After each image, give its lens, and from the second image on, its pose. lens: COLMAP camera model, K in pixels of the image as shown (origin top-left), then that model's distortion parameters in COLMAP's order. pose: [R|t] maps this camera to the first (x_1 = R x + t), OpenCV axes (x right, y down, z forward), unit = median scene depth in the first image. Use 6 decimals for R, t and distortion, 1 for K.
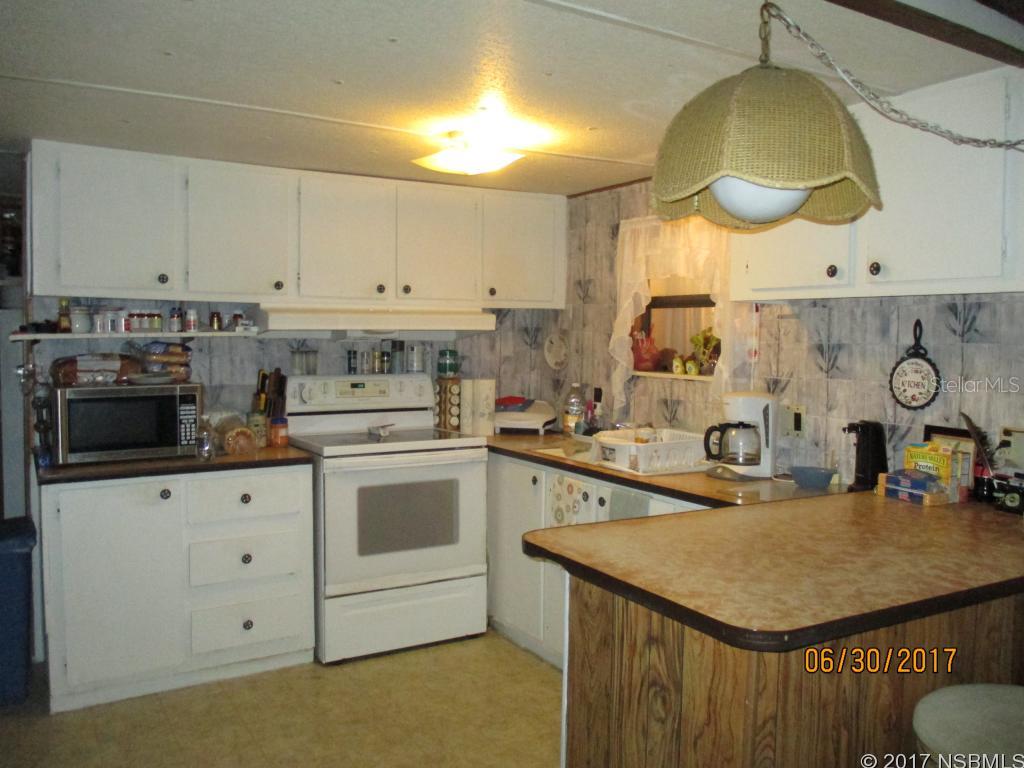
lens RADIAL K [[829.5, 0, 512.0], [0, 829.5, 384.0], [0, 0, 1]] dist [-0.034306, -0.001402]
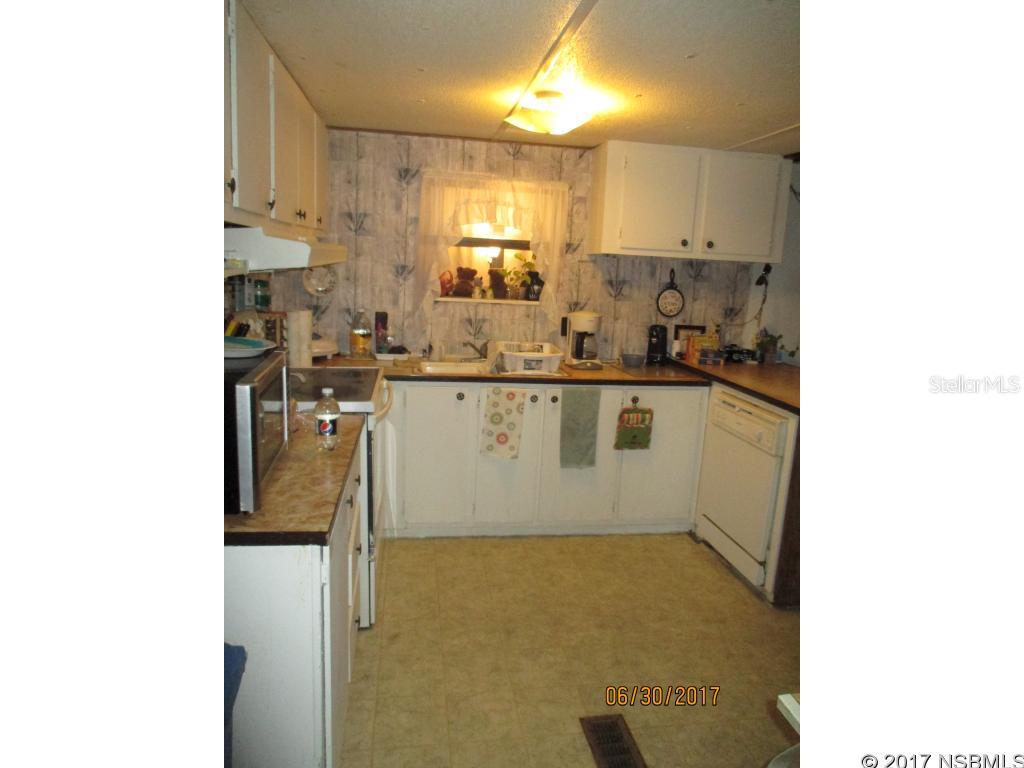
lens RADIAL K [[658.1, 0, 512.0], [0, 658.1, 384.0], [0, 0, 1]] dist [-0.005182, -0.000280]
pose [[0.389306, -0.167821, 0.905692, -0.934635], [0.009891, 0.983967, 0.178074, -0.080599], [-0.921056, -0.060366, 0.384724, 0.667661]]
